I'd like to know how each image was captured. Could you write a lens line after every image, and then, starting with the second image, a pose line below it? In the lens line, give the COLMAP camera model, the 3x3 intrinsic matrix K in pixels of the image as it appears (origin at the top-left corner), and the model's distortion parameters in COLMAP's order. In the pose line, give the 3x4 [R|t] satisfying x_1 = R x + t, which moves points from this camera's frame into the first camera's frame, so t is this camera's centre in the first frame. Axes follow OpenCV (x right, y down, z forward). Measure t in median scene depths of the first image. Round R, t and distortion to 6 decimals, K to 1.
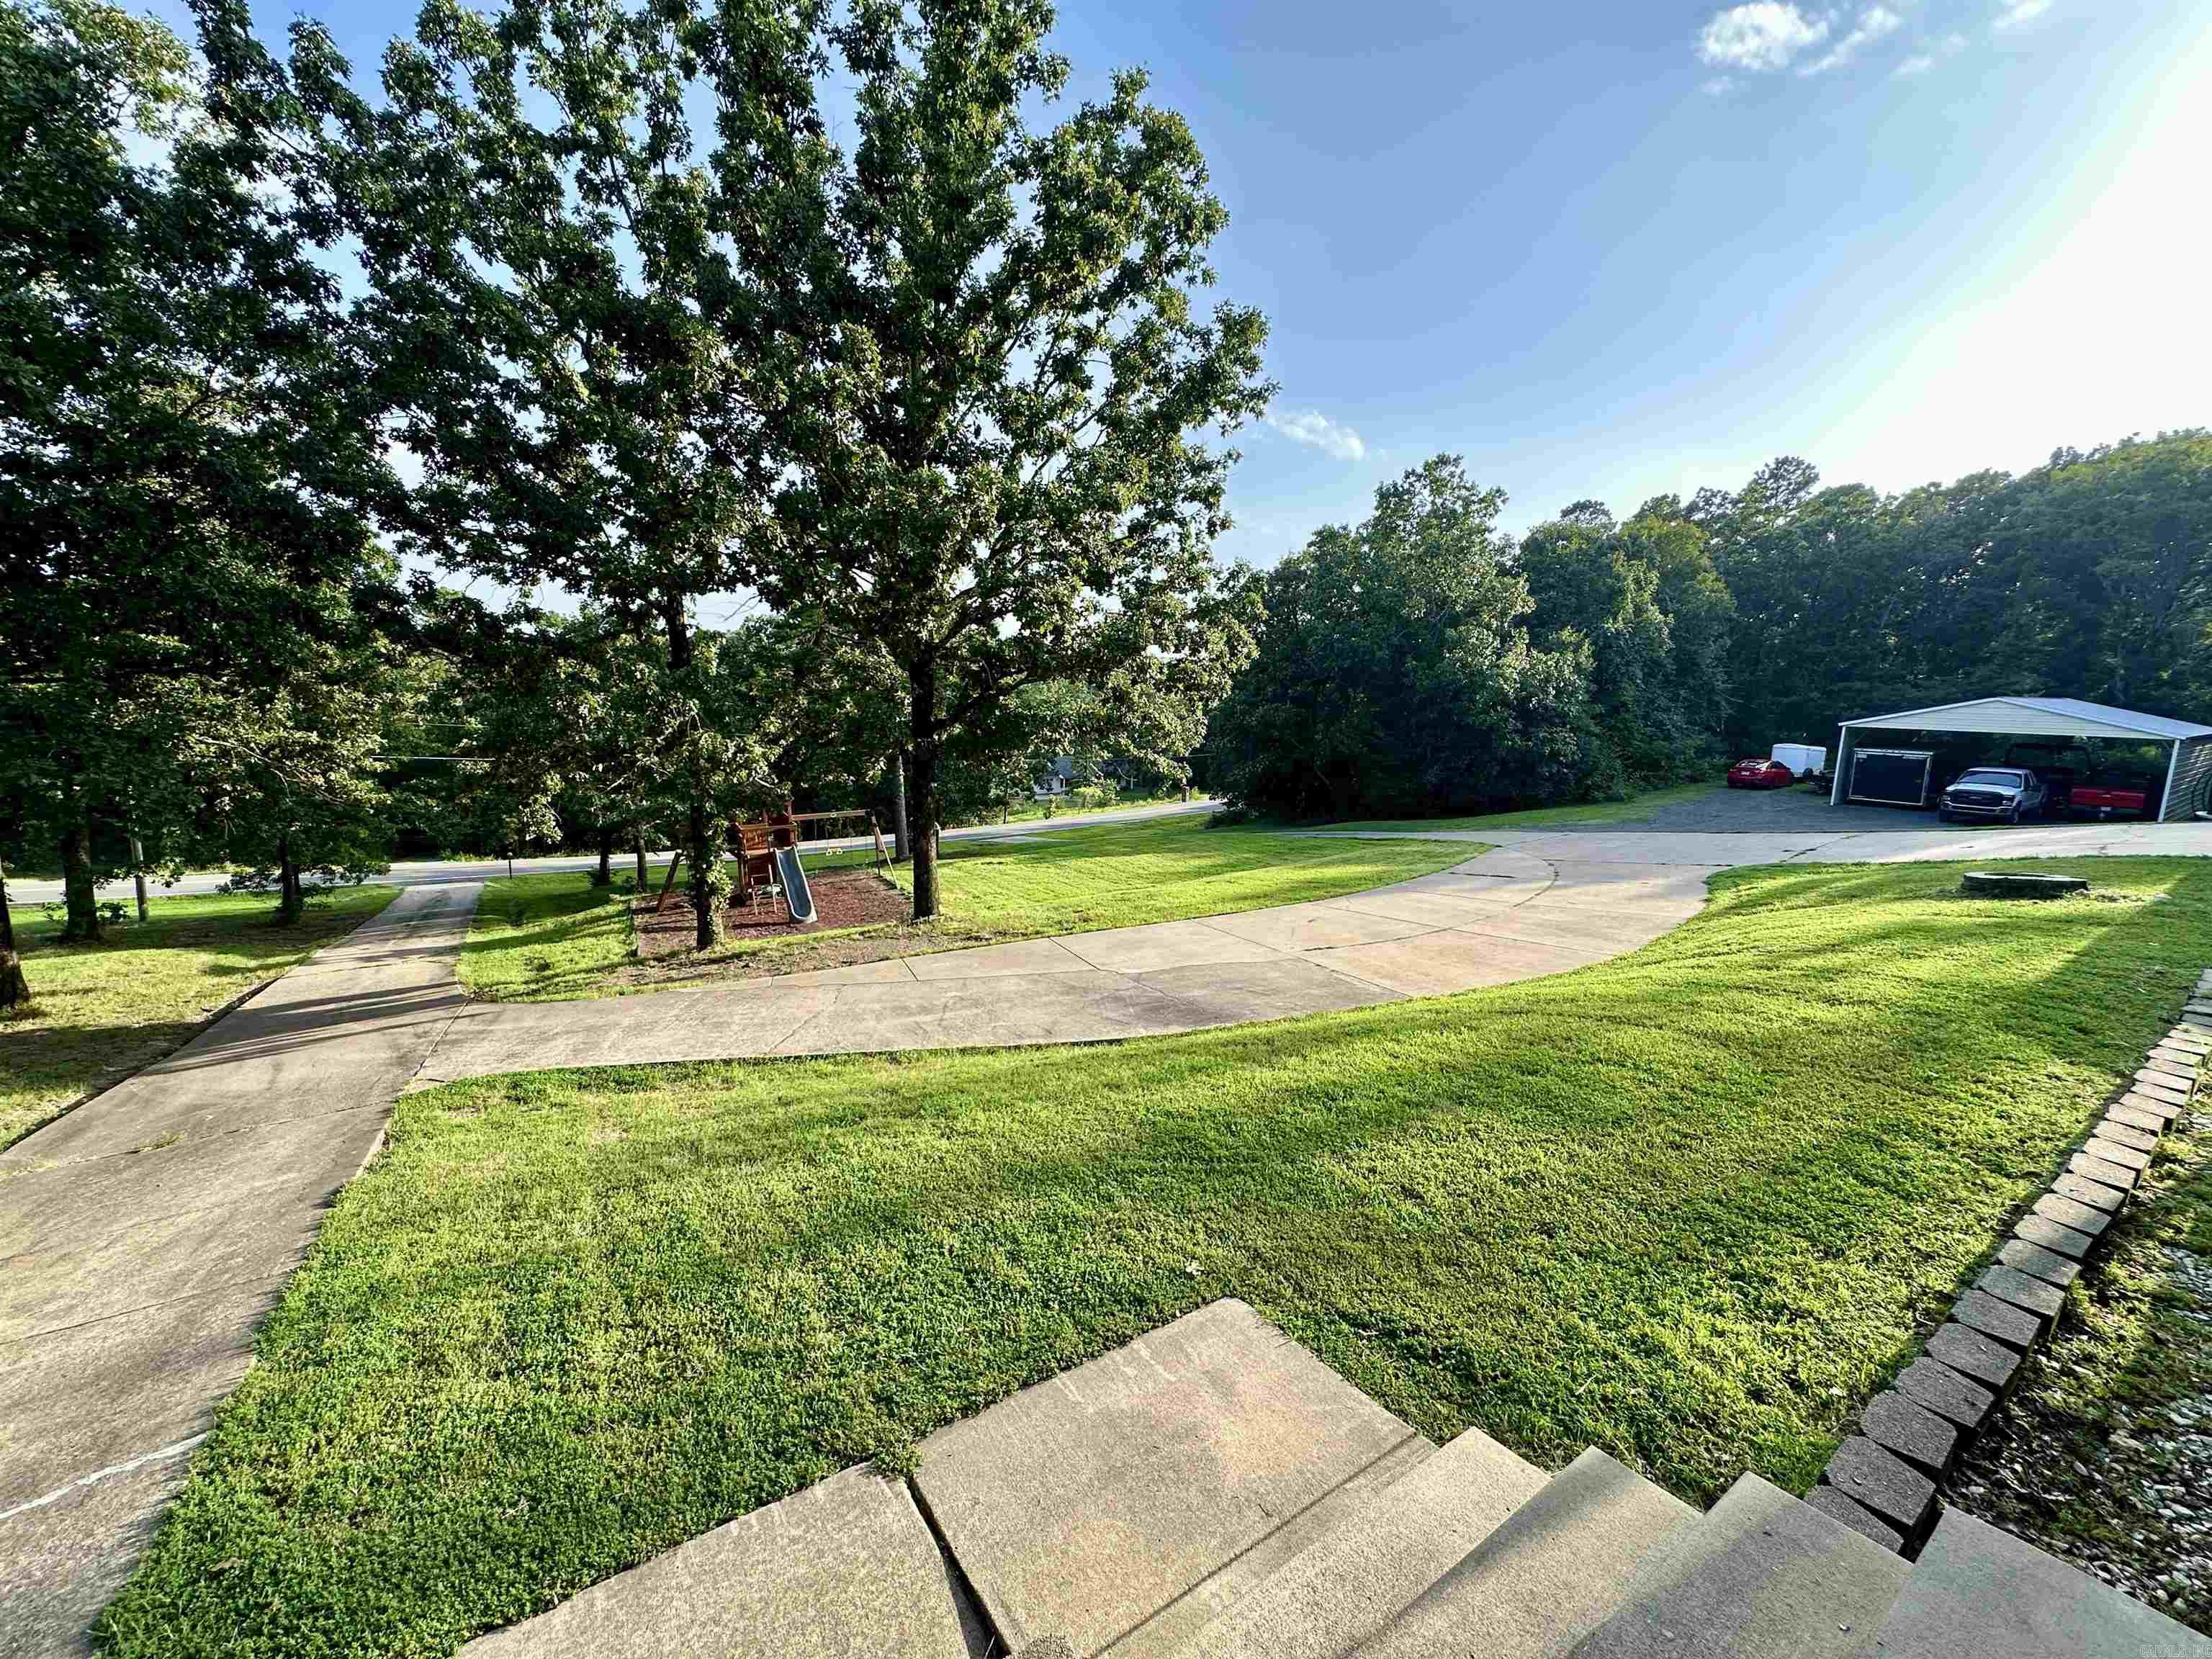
lens RADIAL K [[888.7, 0, 1106.6], [0, 888.7, 826.8], [0, 0, 1]] dist [-0.001604, 0.000679]
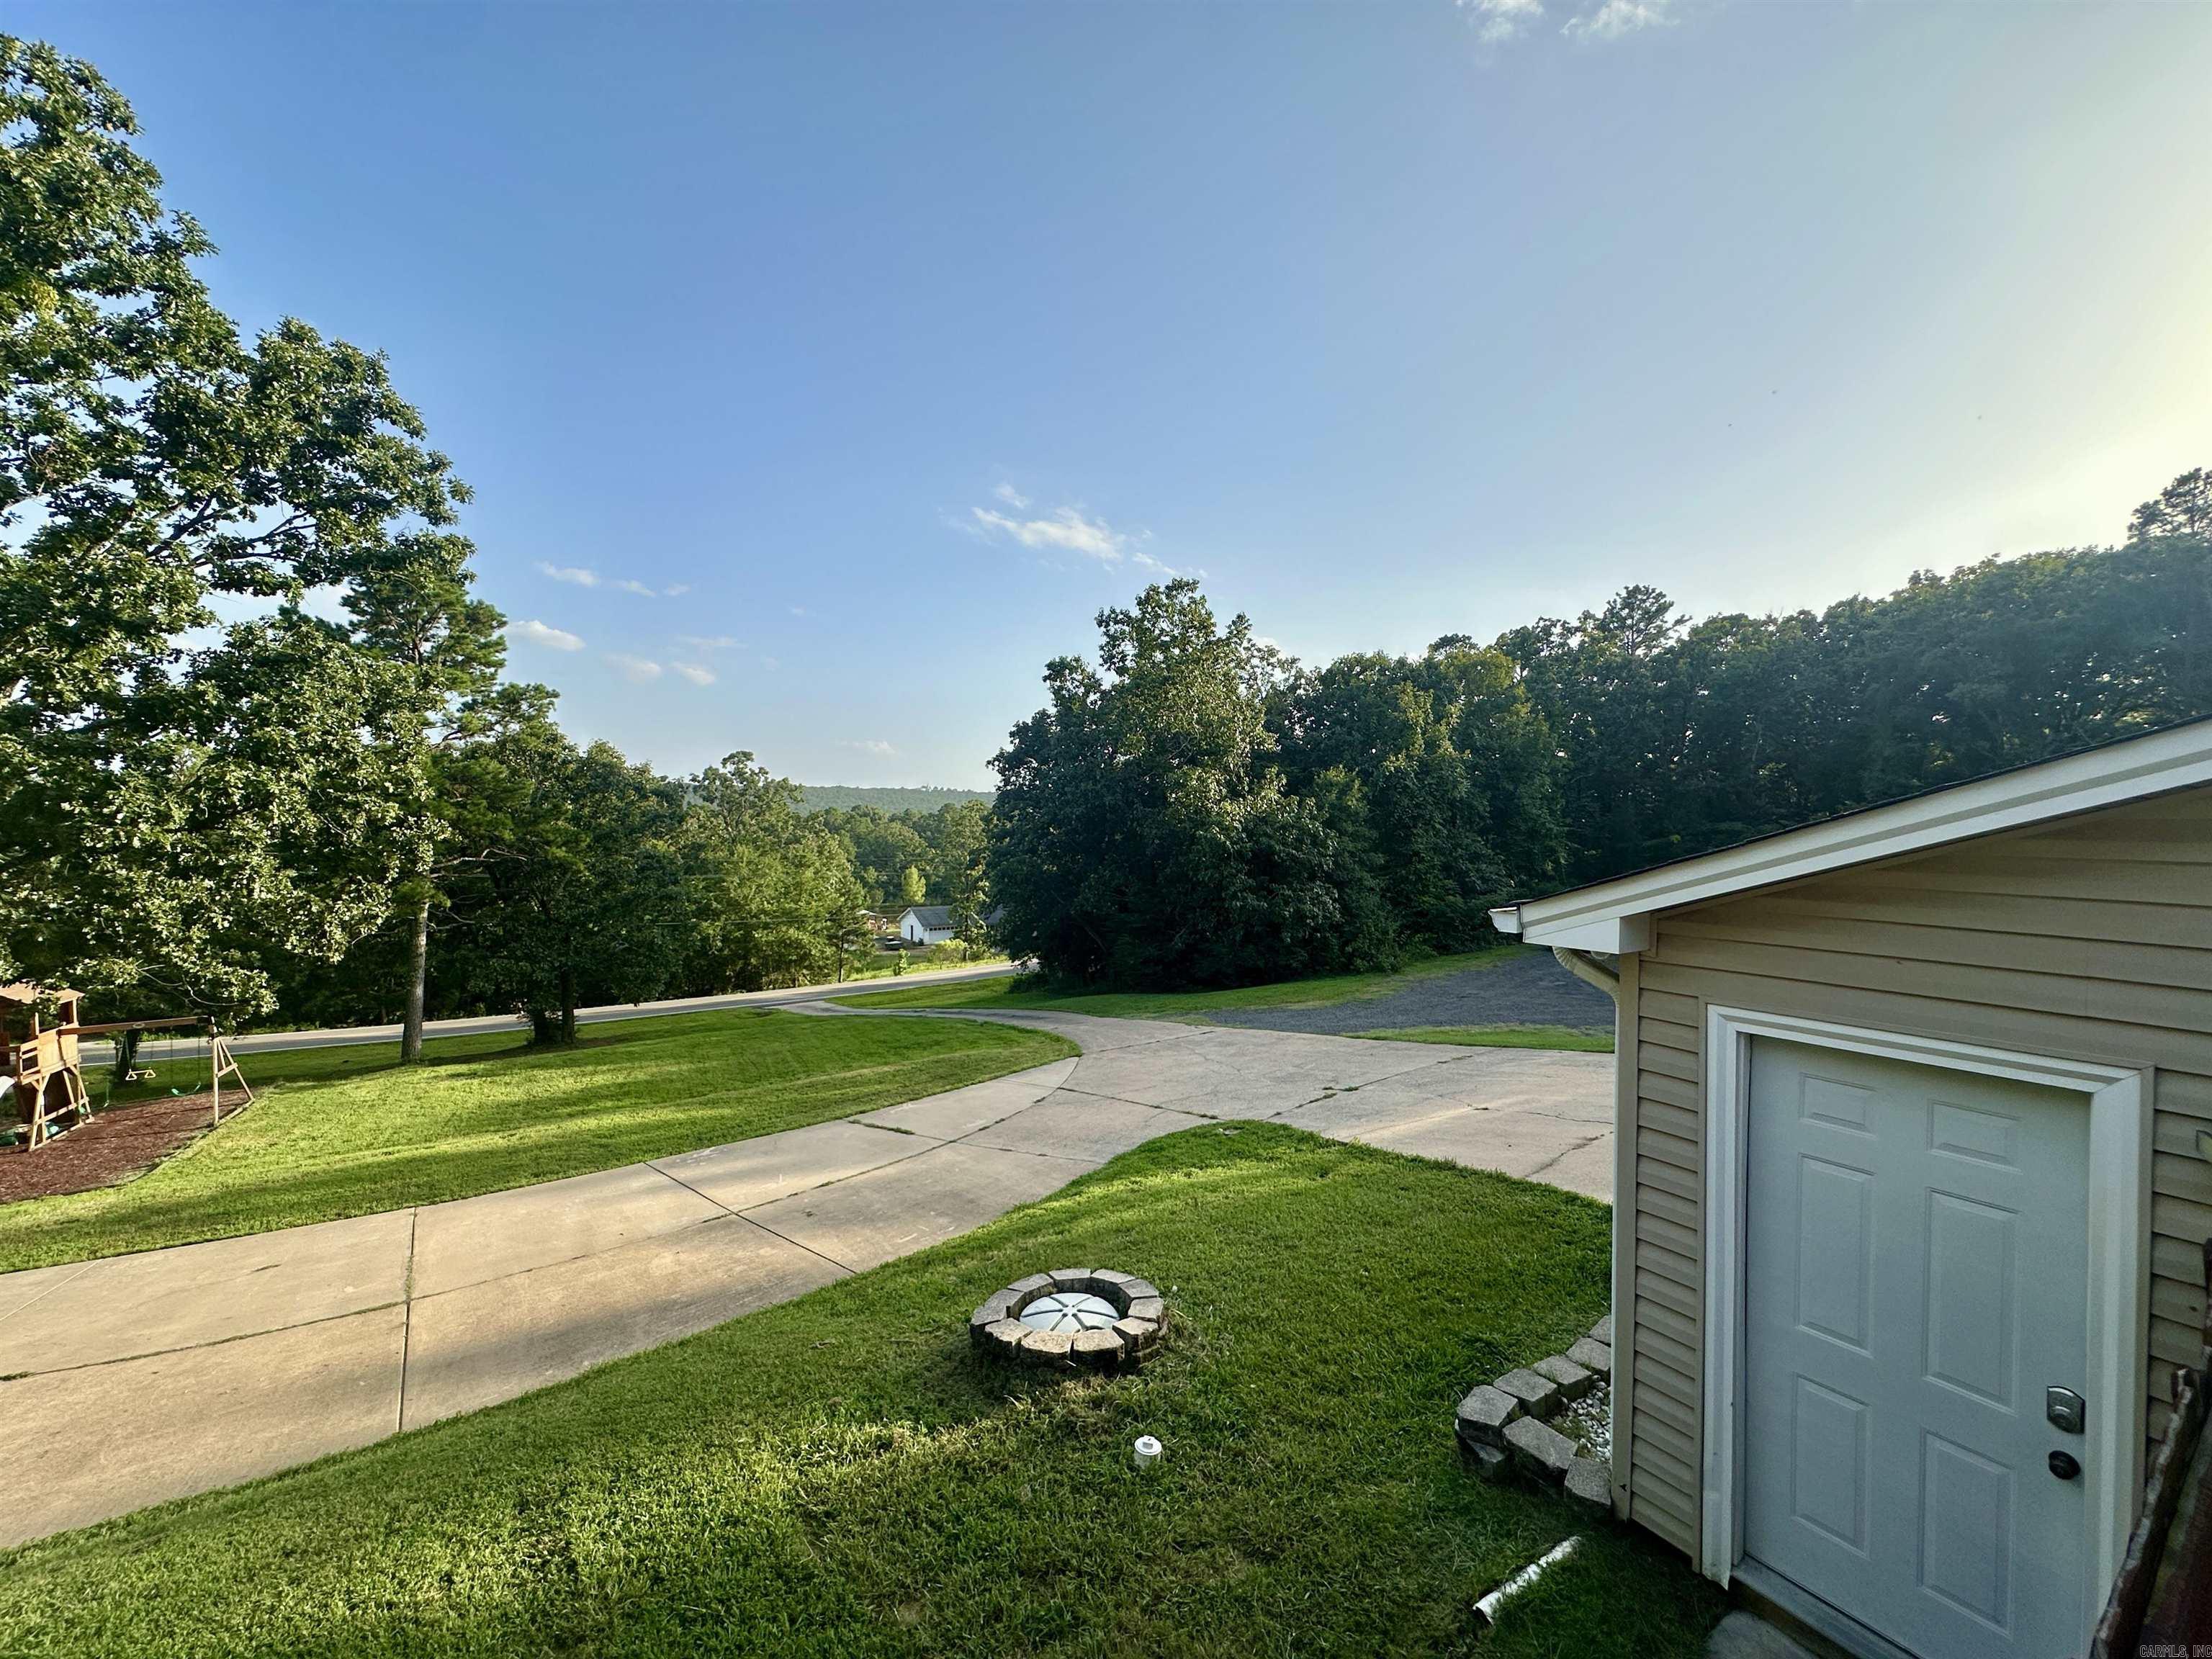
lens RADIAL K [[888.7, 0, 1106.6], [0, 888.7, 826.8], [0, 0, 1]] dist [-0.001604, 0.000679]
pose [[0.999857, -0.012604, -0.011245, 0.287101], [0.010659, 0.987252, -0.158809, -0.029088], [0.013103, 0.158667, 0.987245, 0.142291]]
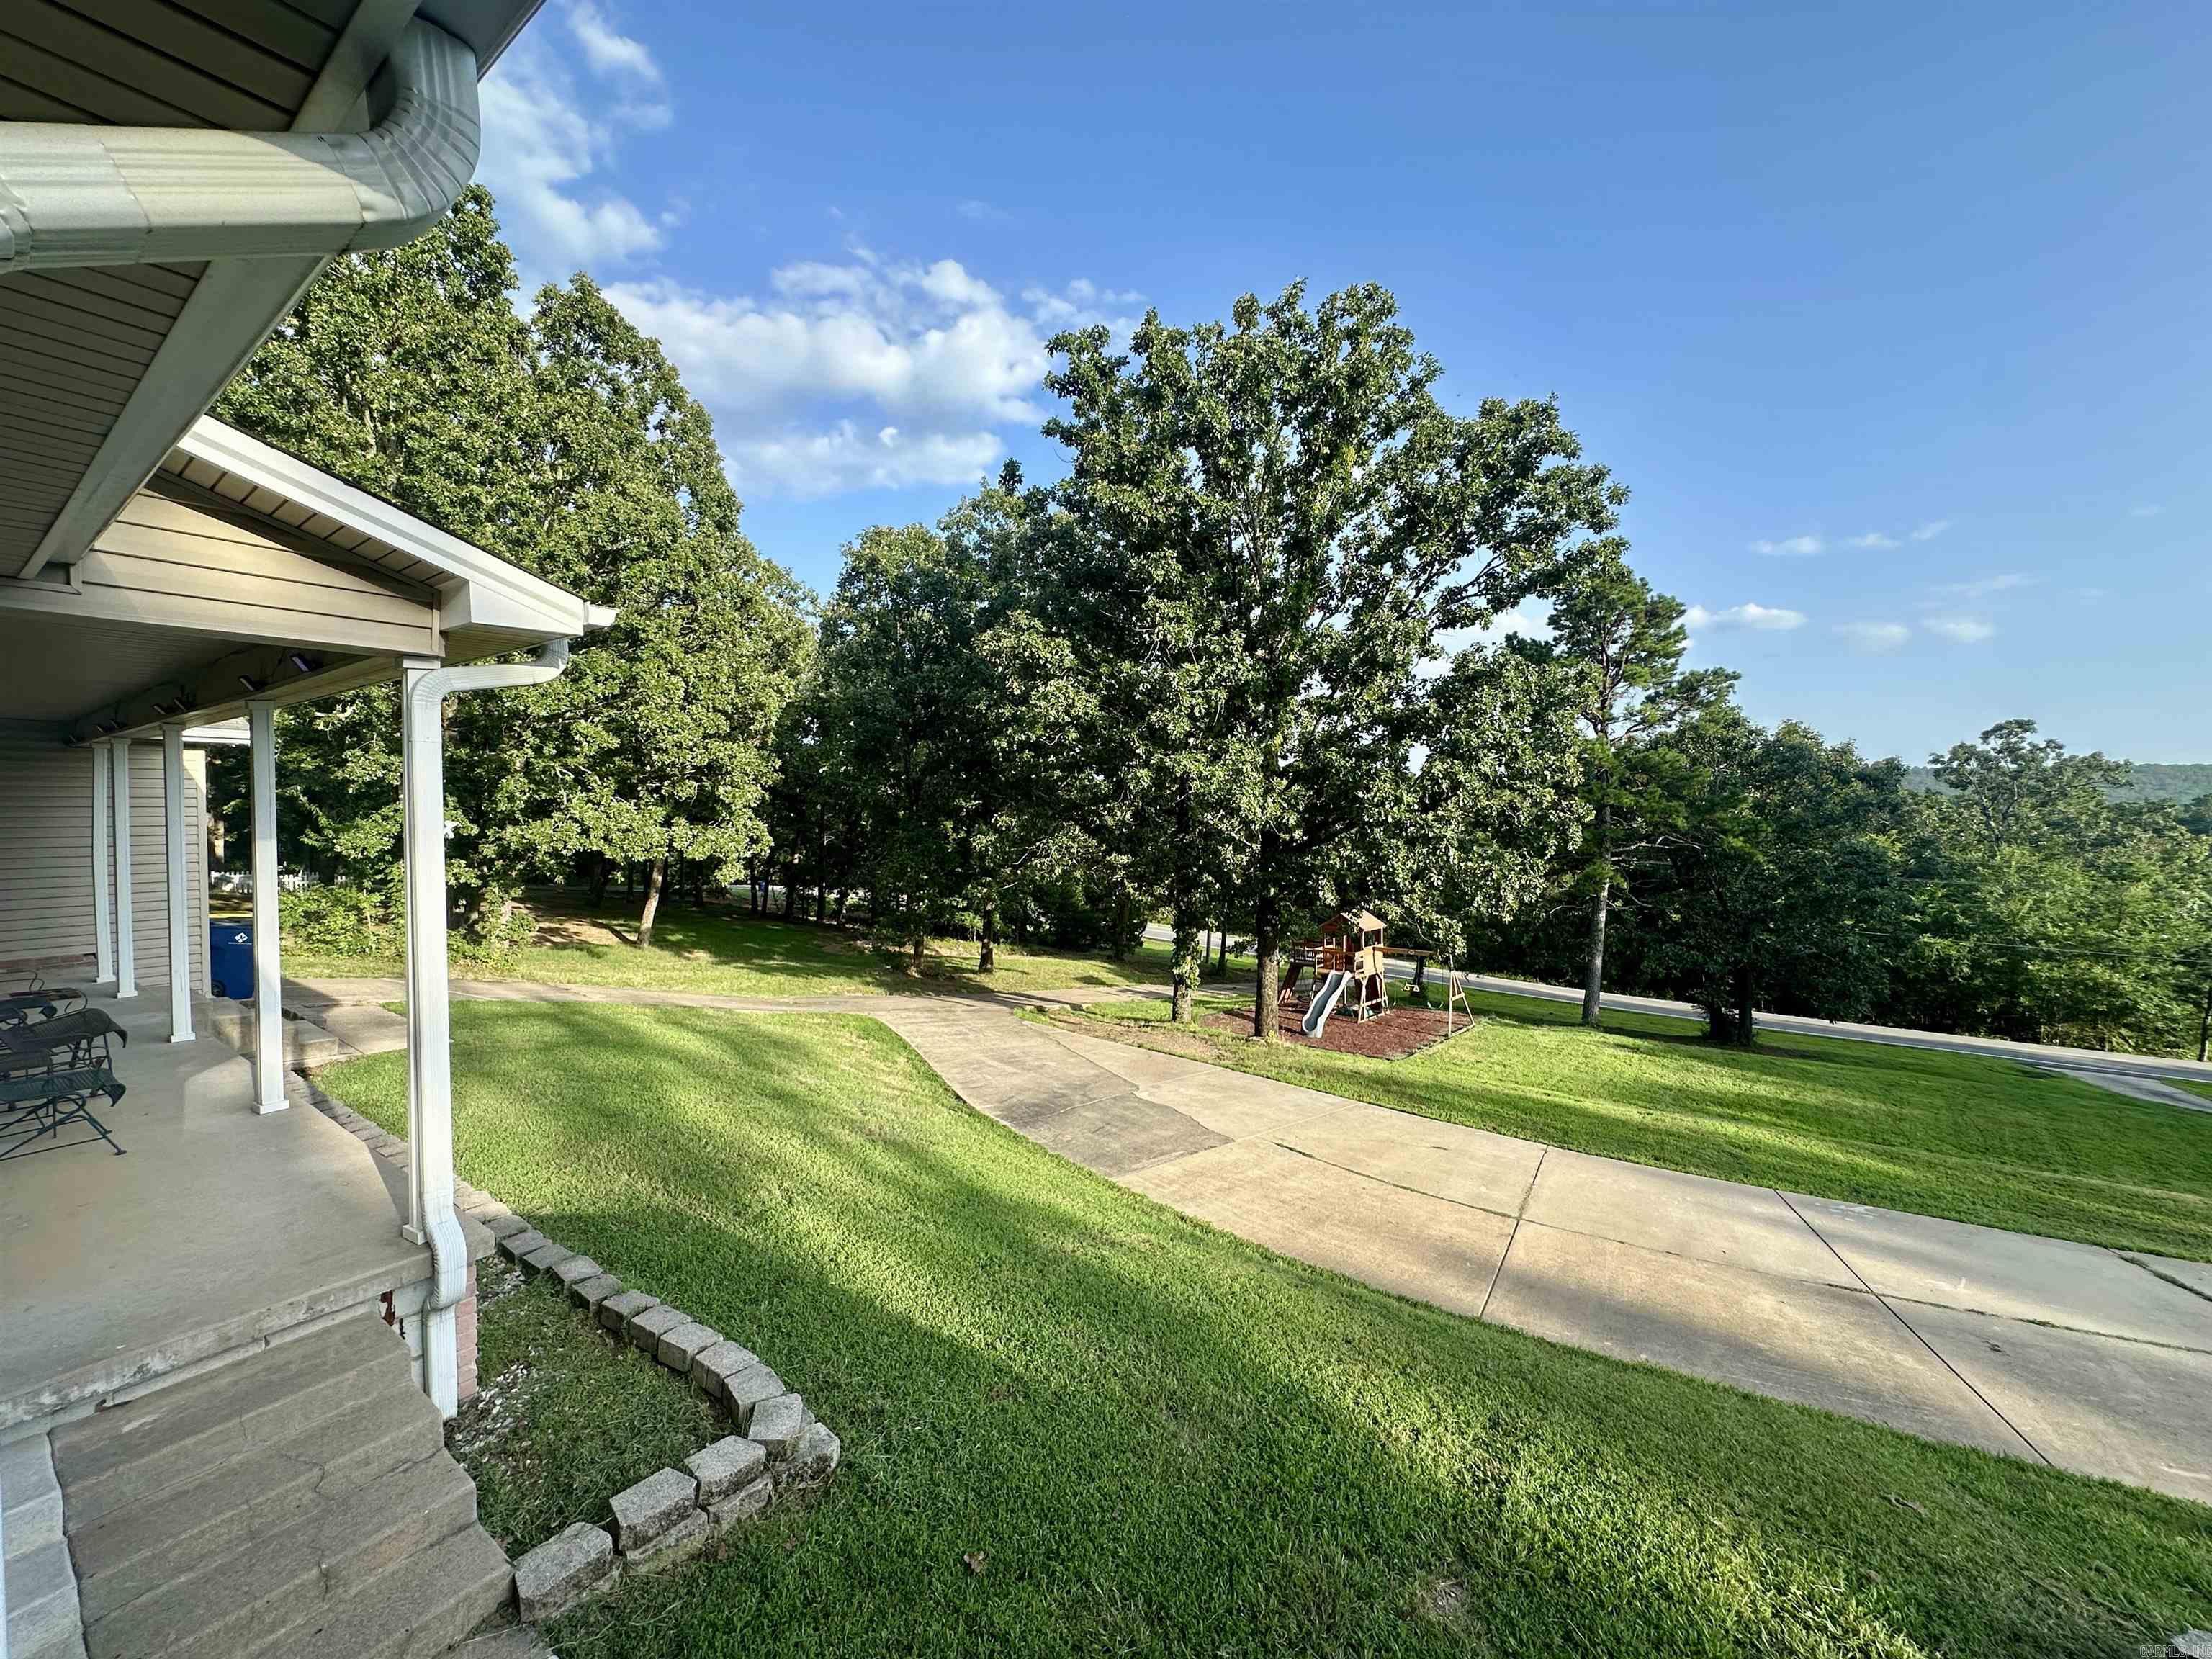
lens RADIAL K [[888.7, 0, 1106.6], [0, 888.7, 826.8], [0, 0, 1]] dist [-0.001604, 0.000679]
pose [[0.353390, 0.009101, -0.935432, 0.303621], [-0.157245, 0.986303, -0.049808, -0.028858], [0.922166, 0.164694, 0.349981, 0.160089]]
